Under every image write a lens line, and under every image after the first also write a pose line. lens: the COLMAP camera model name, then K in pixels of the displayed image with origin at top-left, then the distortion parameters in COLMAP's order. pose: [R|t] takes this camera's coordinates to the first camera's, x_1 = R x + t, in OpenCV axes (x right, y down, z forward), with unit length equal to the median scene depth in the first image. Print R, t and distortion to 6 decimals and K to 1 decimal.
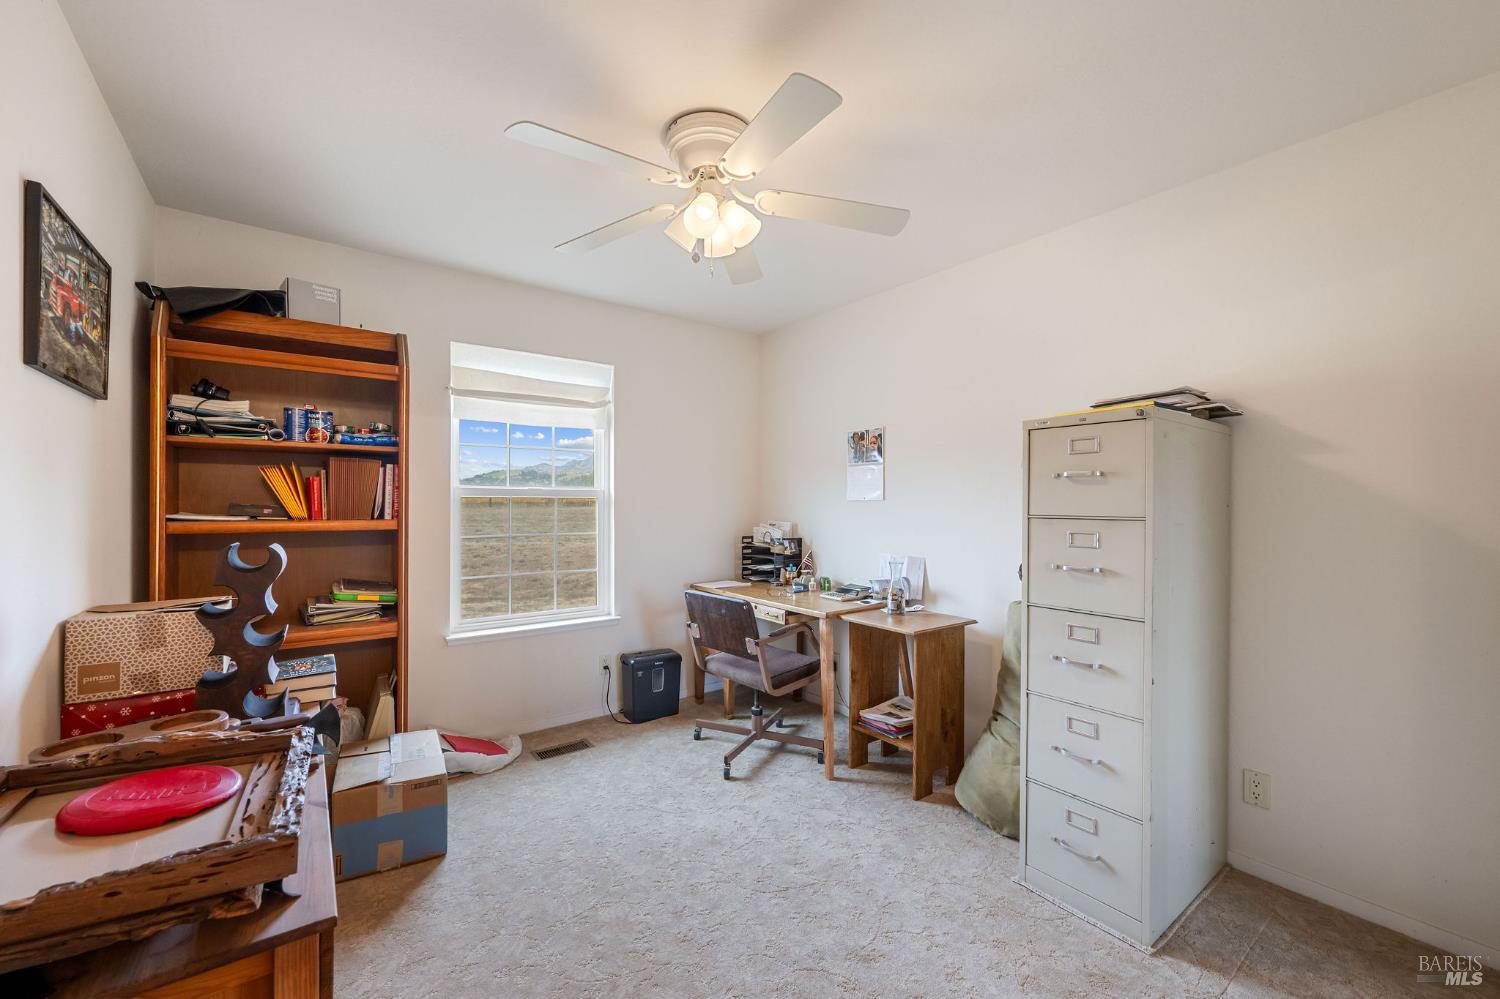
lens RADIAL K [[595.5, 0, 744.3], [0, 595.5, 500.0], [0, 0, 1]] dist [-0.000446, -0.000034]
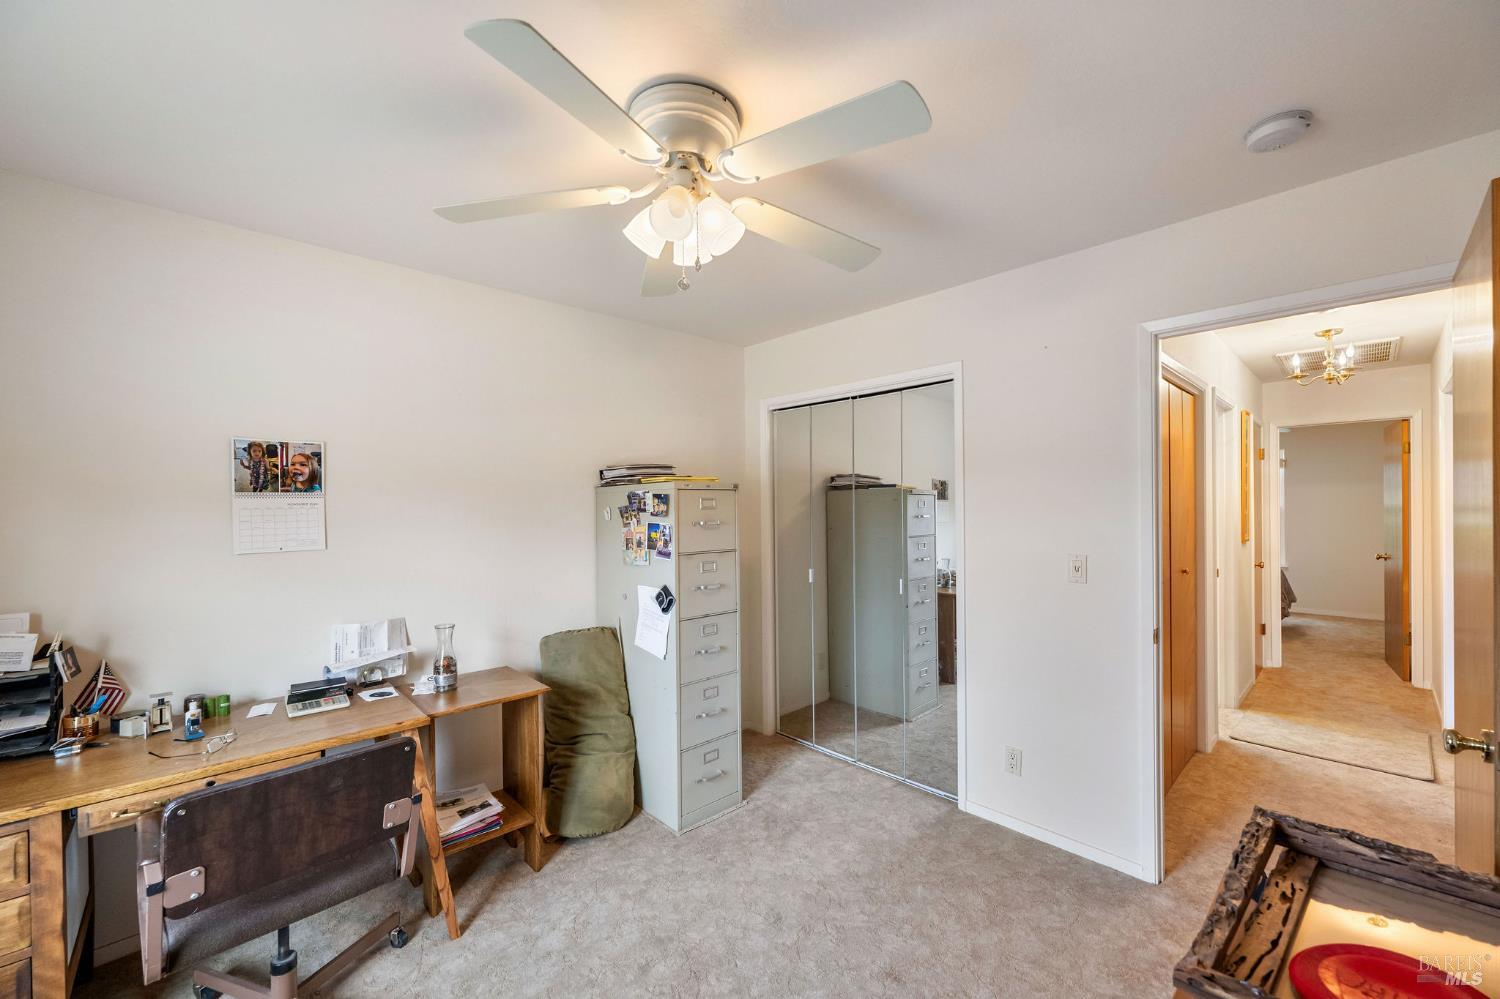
lens RADIAL K [[595.5, 0, 744.3], [0, 595.5, 500.0], [0, 0, 1]] dist [-0.000446, -0.000034]
pose [[-0.109137, 0.006739, 0.994004, -0.631014], [0.003431, 0.999974, -0.006403, -0.062267], [-0.994021, 0.002711, -0.109158, 0.731874]]
